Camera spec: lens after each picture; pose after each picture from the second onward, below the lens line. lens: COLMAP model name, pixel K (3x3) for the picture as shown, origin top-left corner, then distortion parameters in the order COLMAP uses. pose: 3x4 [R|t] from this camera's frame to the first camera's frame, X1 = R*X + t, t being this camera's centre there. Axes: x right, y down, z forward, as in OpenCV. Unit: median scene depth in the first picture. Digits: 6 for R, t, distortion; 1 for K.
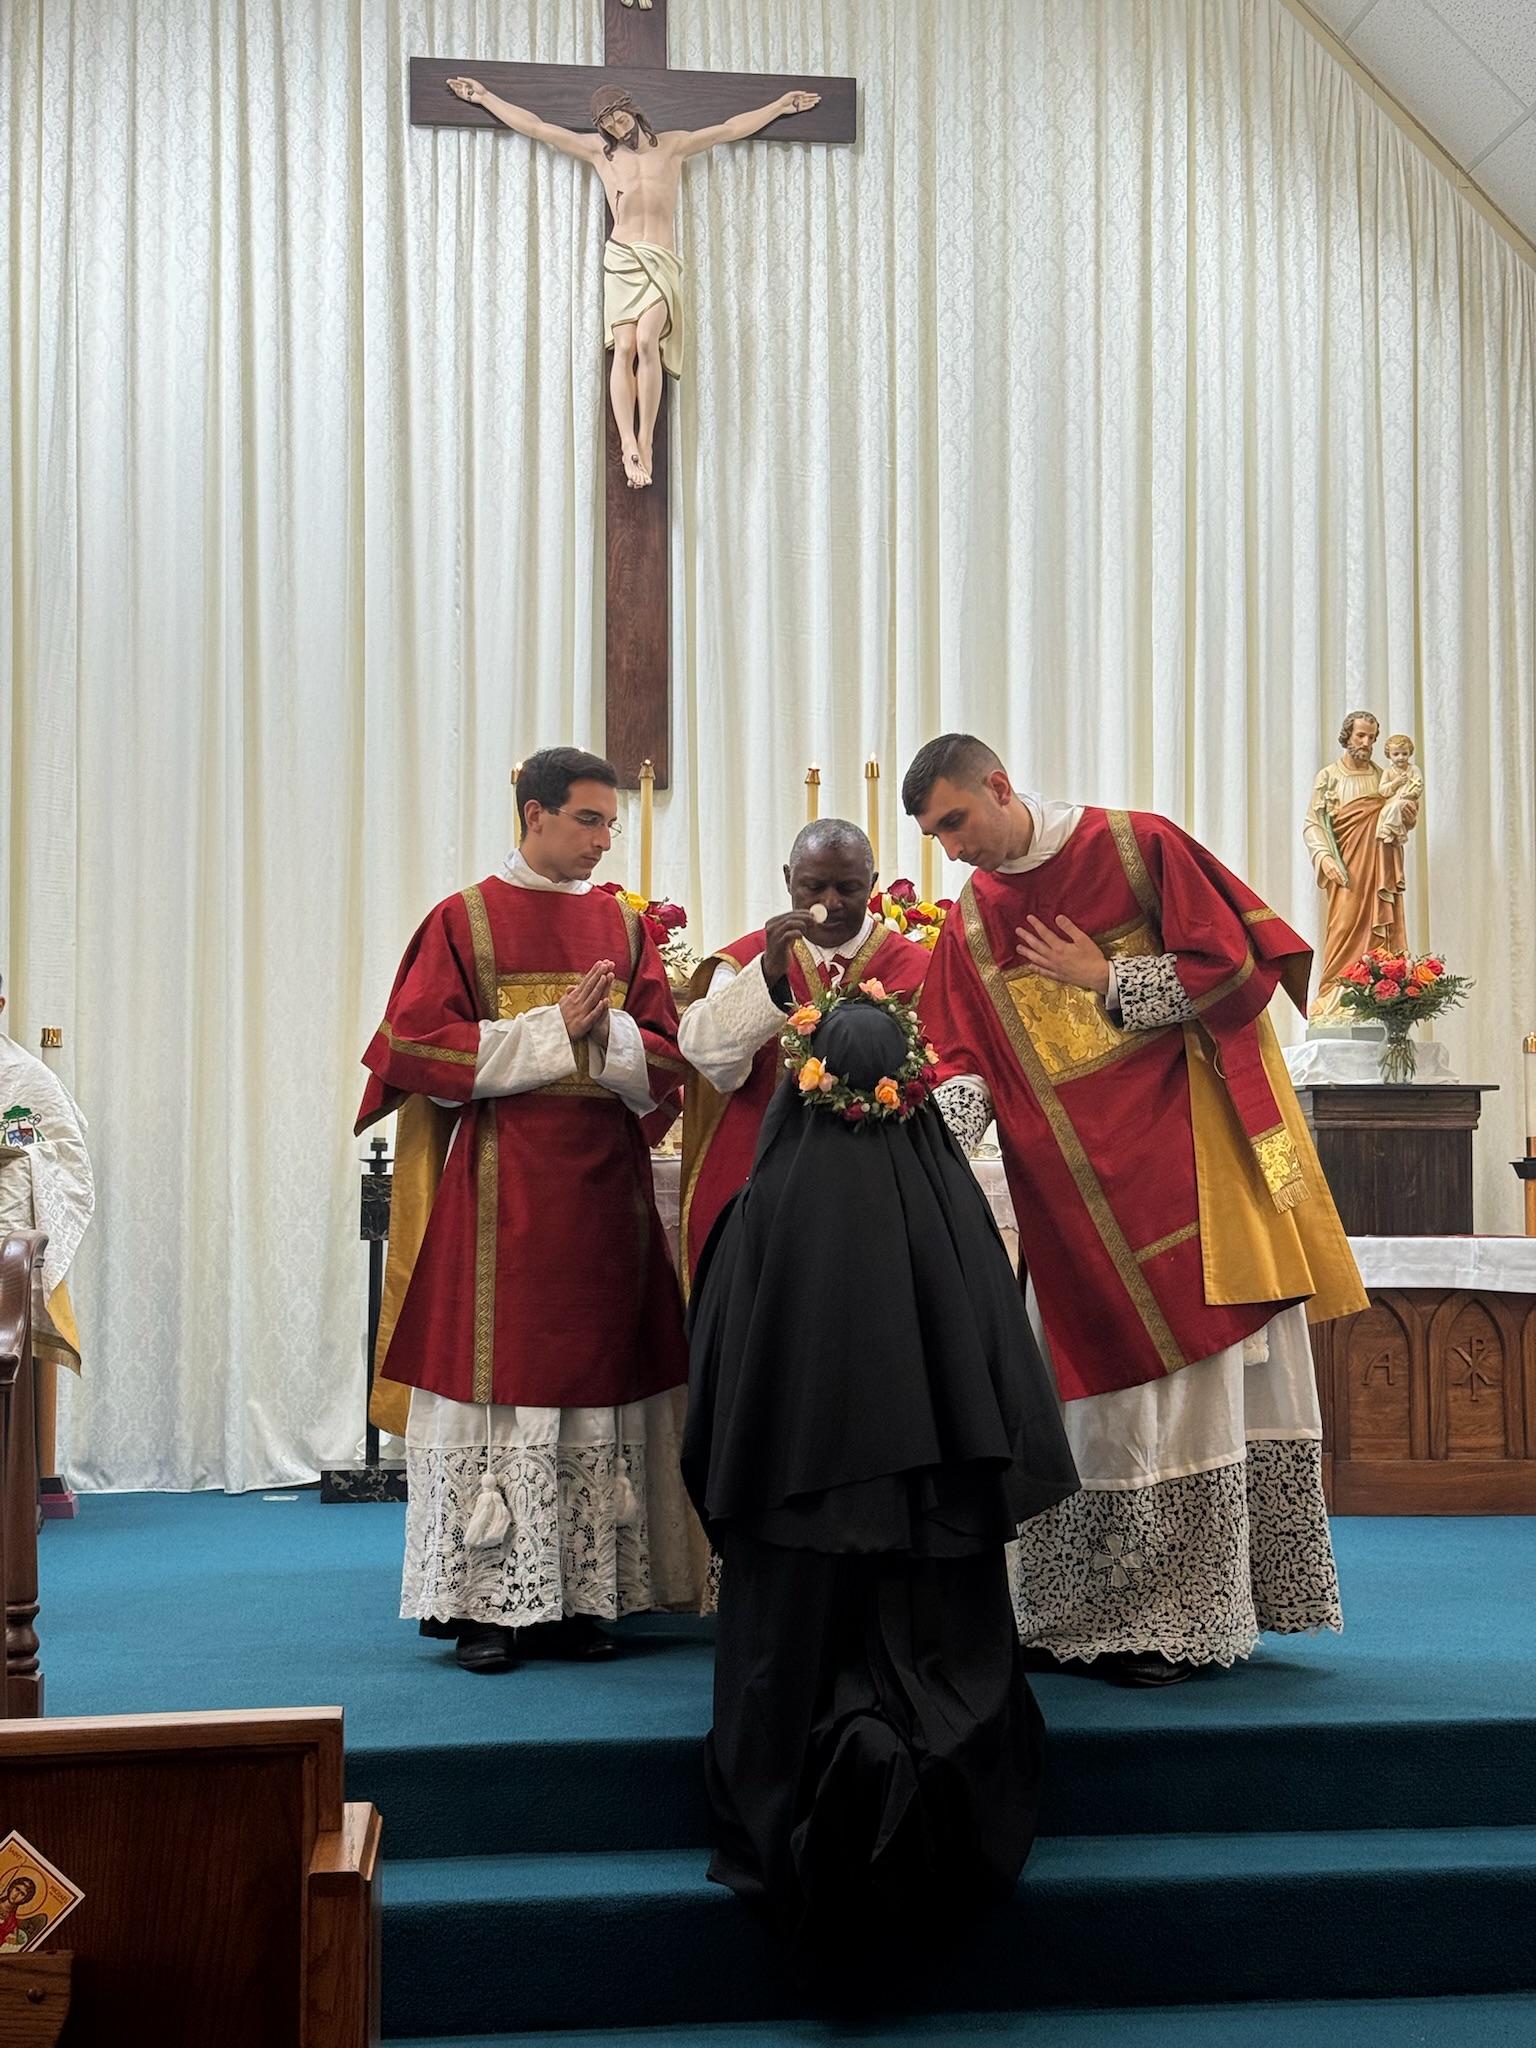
lens RADIAL K [[2864.8, 0, 768.0], [0, 2864.8, 1024.0], [0, 0, 1]] dist [0.135139, -0.324820]
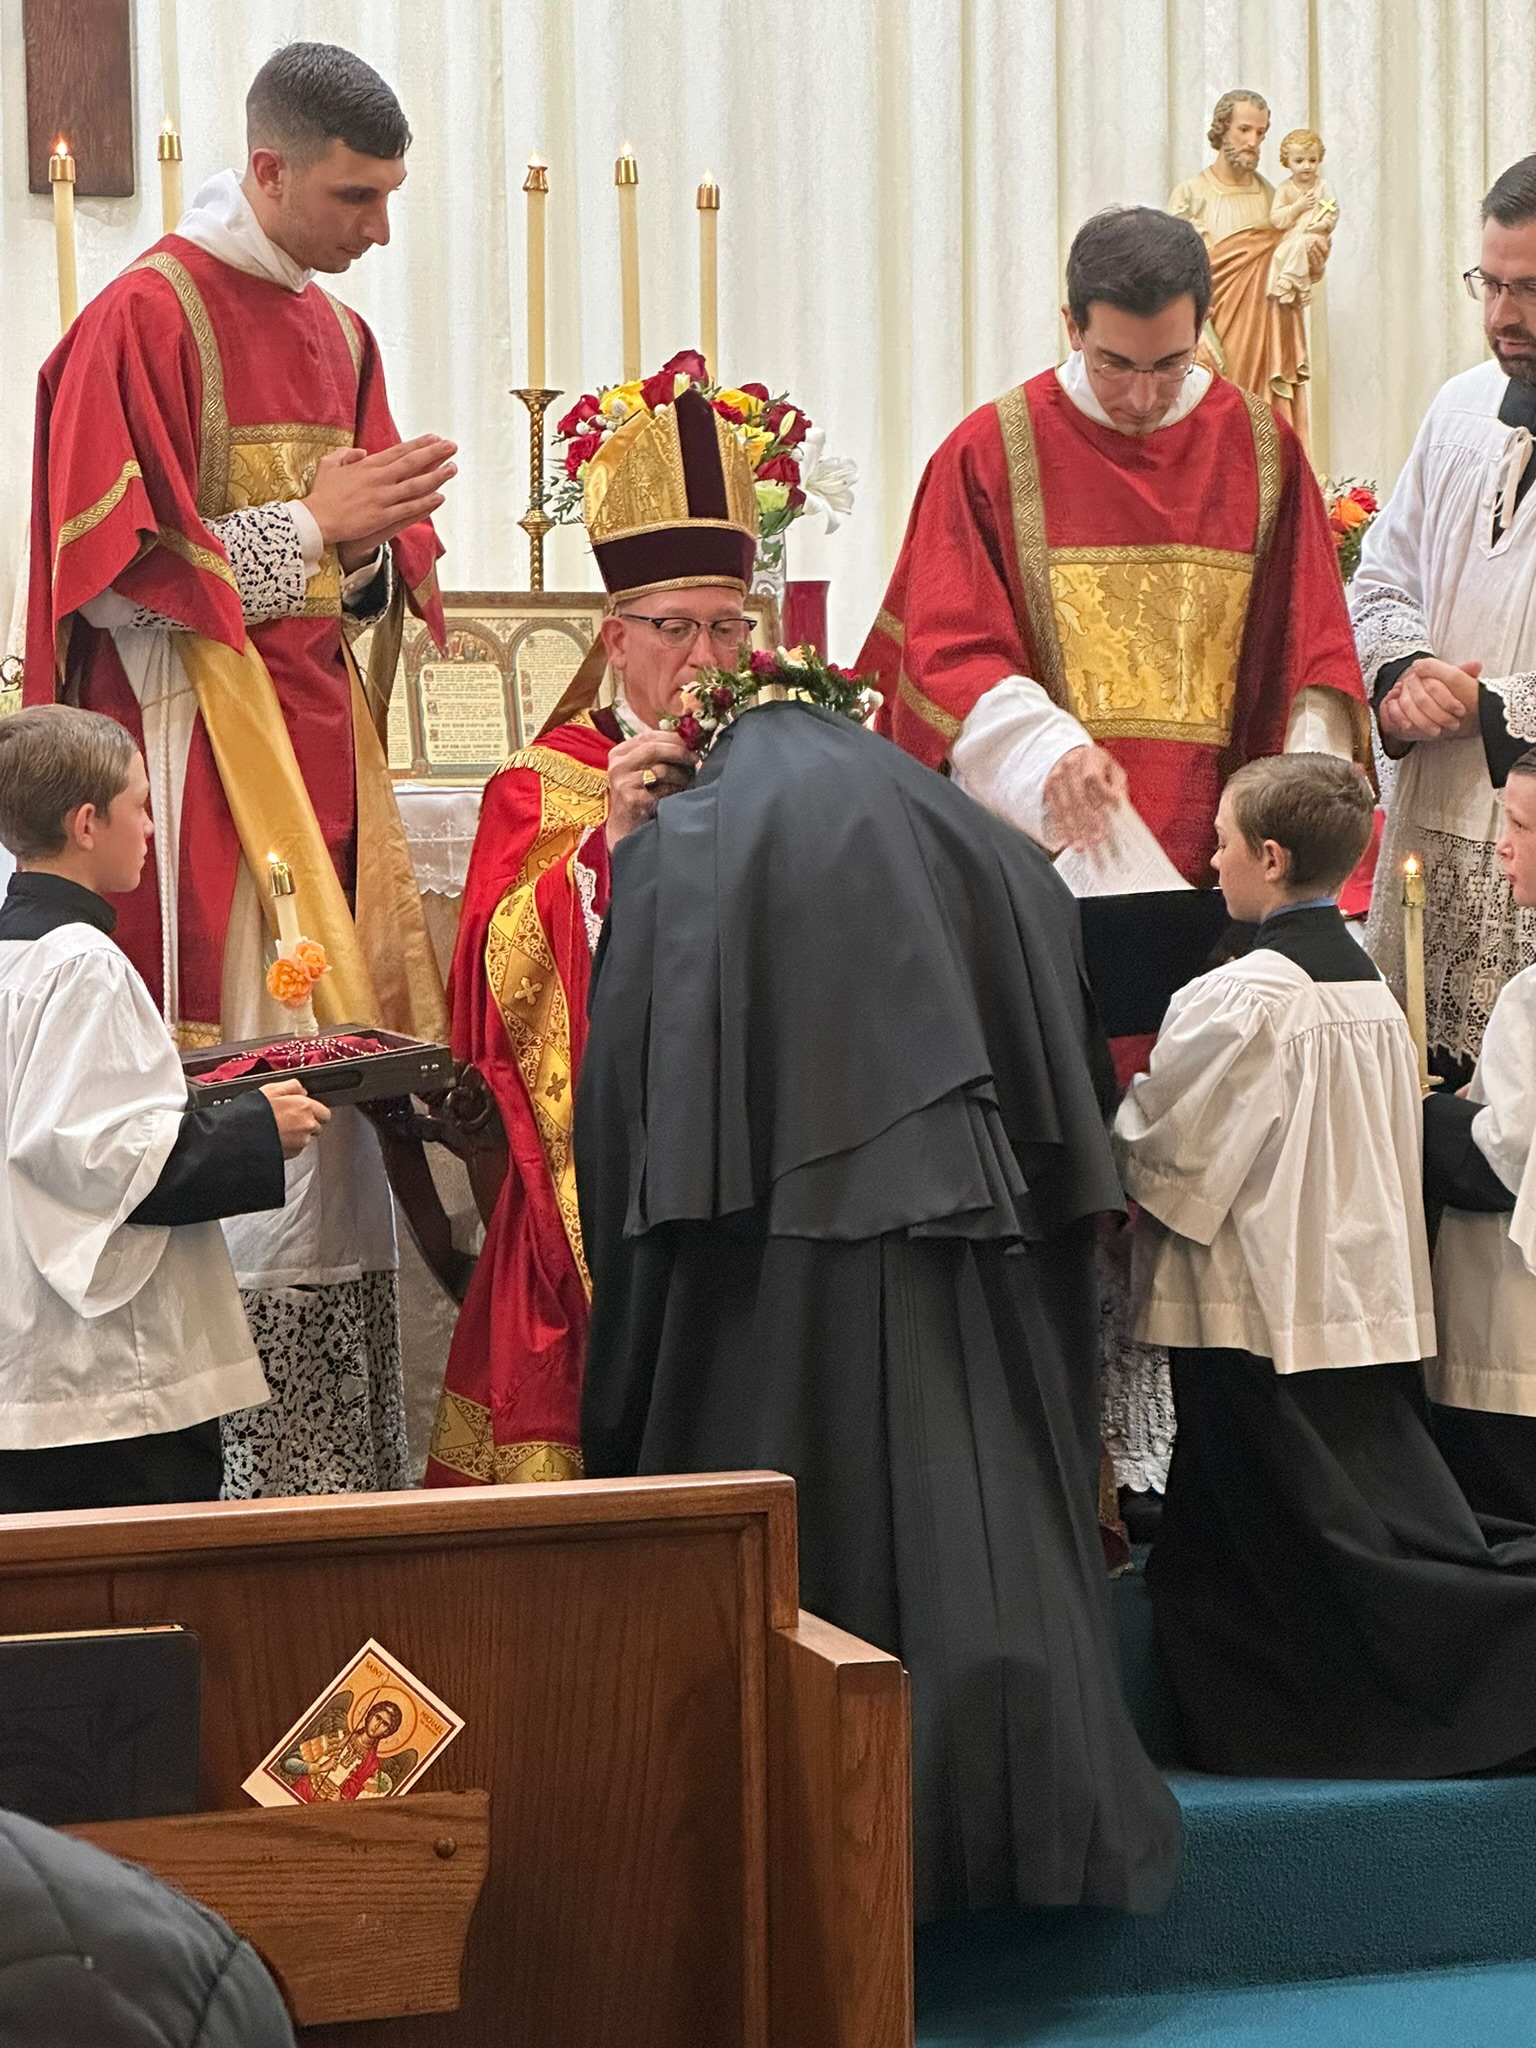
lens RADIAL K [[5004.8, 0, 768.0], [0, 5004.8, 1024.0], [0, 0, 1]] dist [0.076282, 1.063213]
pose [[0.980650, -0.016464, 0.195077, -0.114536], [0.000827, 0.996797, 0.079969, 0.006607], [-0.195769, -0.078260, 0.977522, -0.067449]]
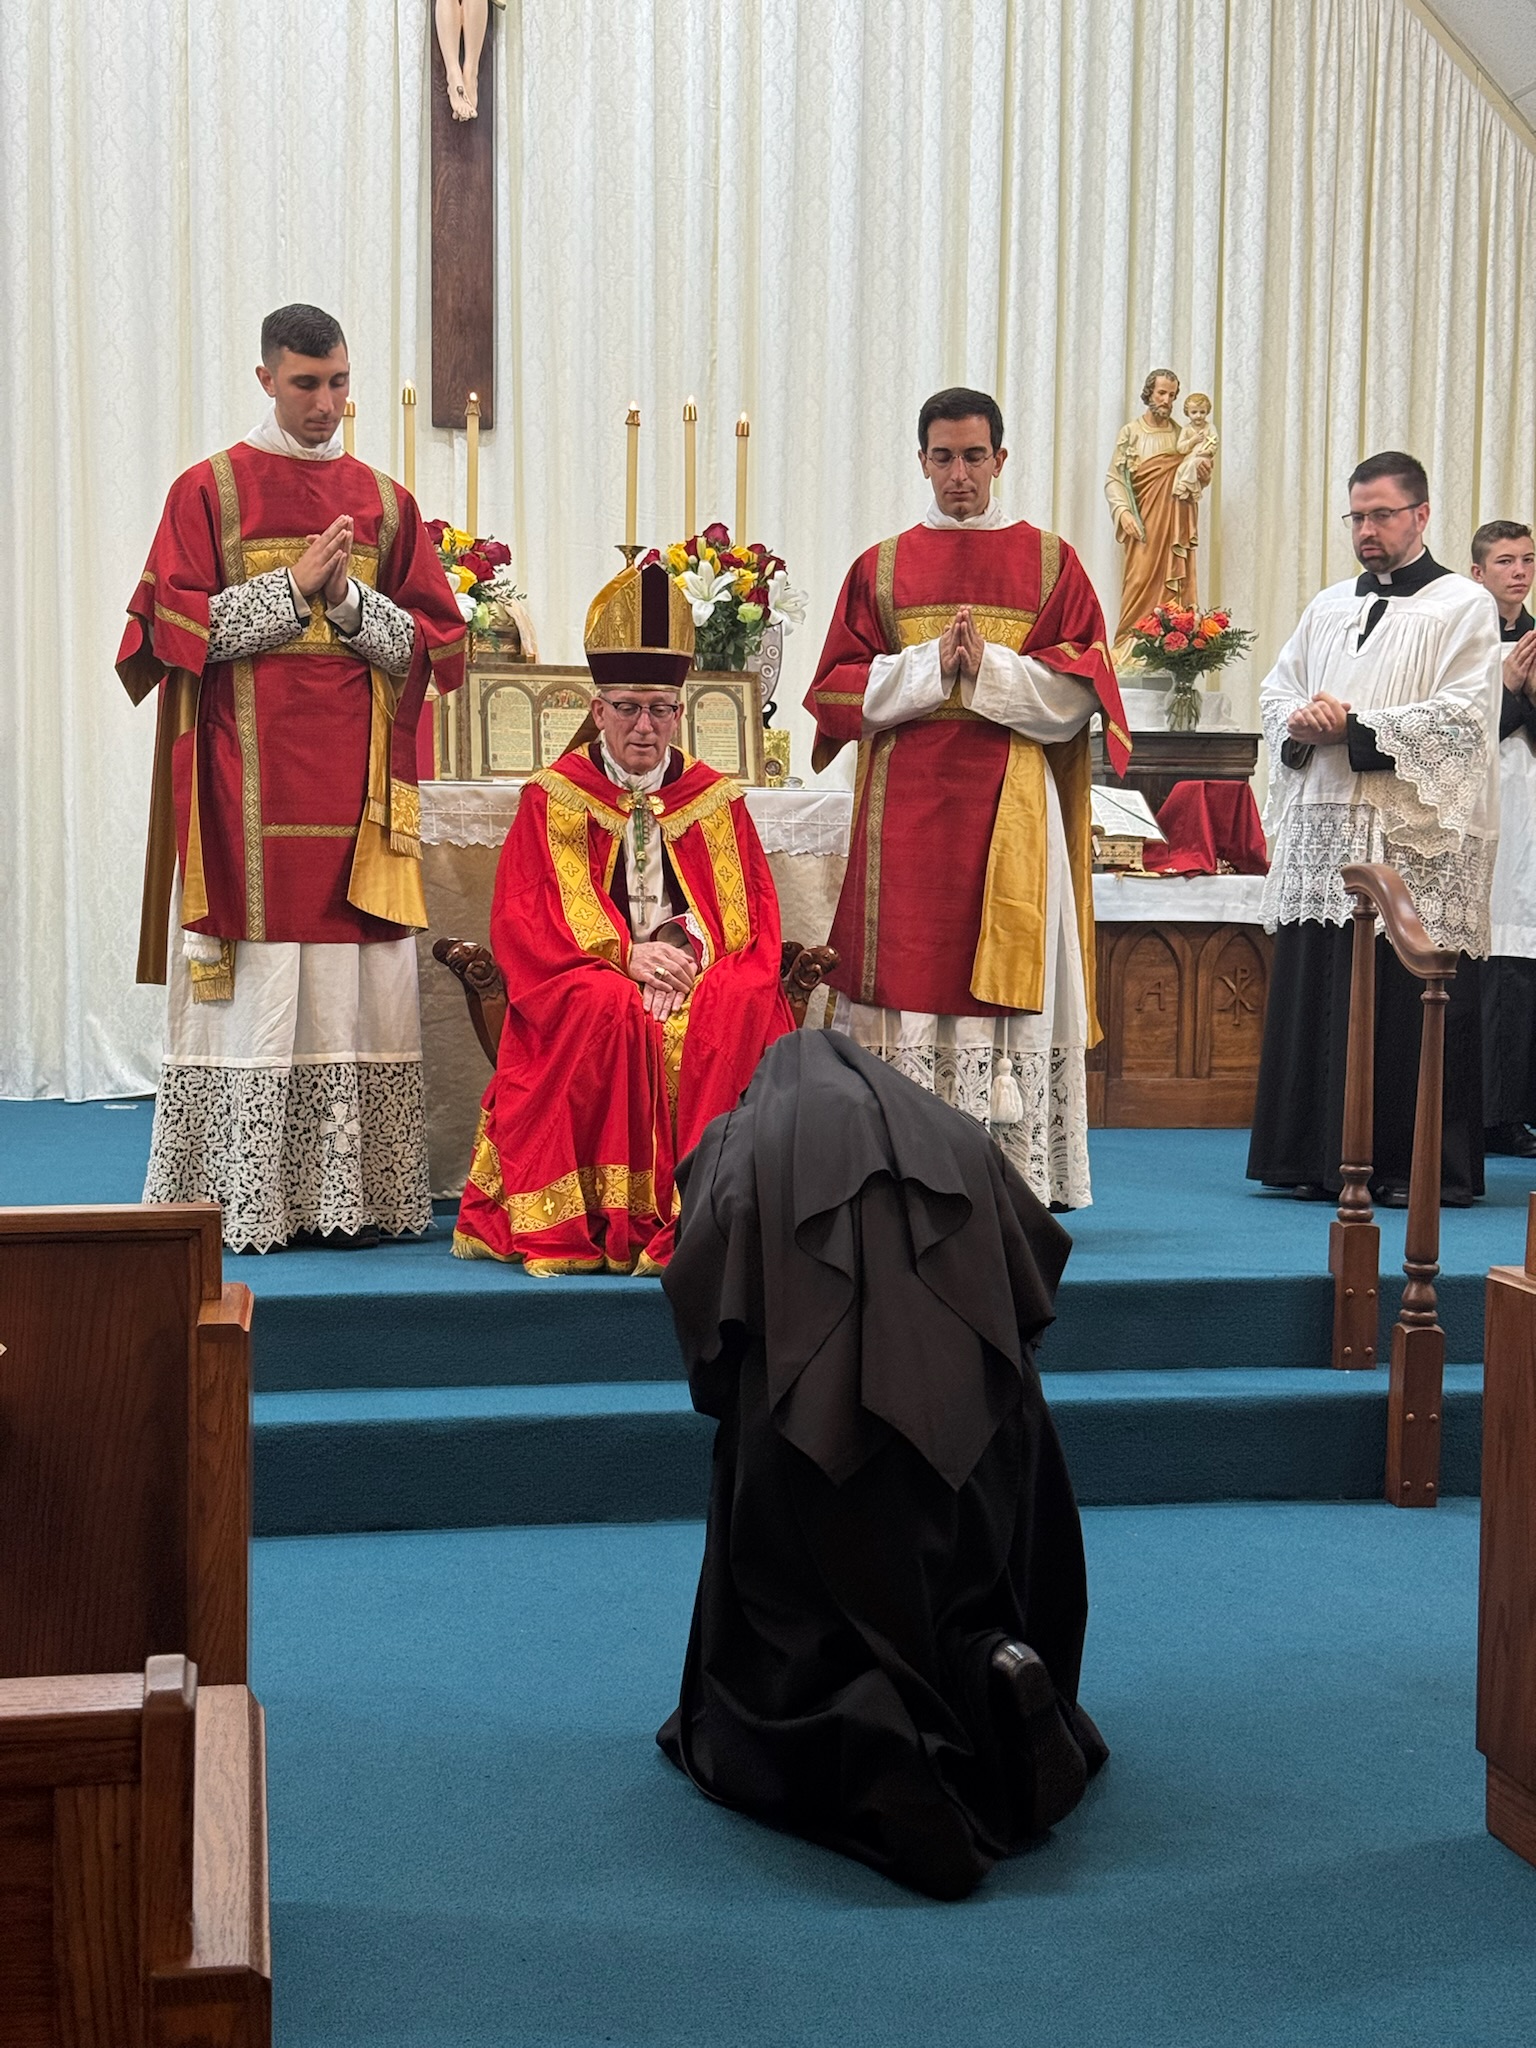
lens RADIAL K [[2867.1, 0, 776.0], [0, 2867.1, 1034.1], [0, 0, 1]] dist [0.220202, -0.598476]
pose [[0.997840, 0.010668, 0.064816, 0.001302], [-0.018504, 0.992416, 0.121528, 0.004953], [-0.063028, -0.122464, 0.990470, -0.057051]]
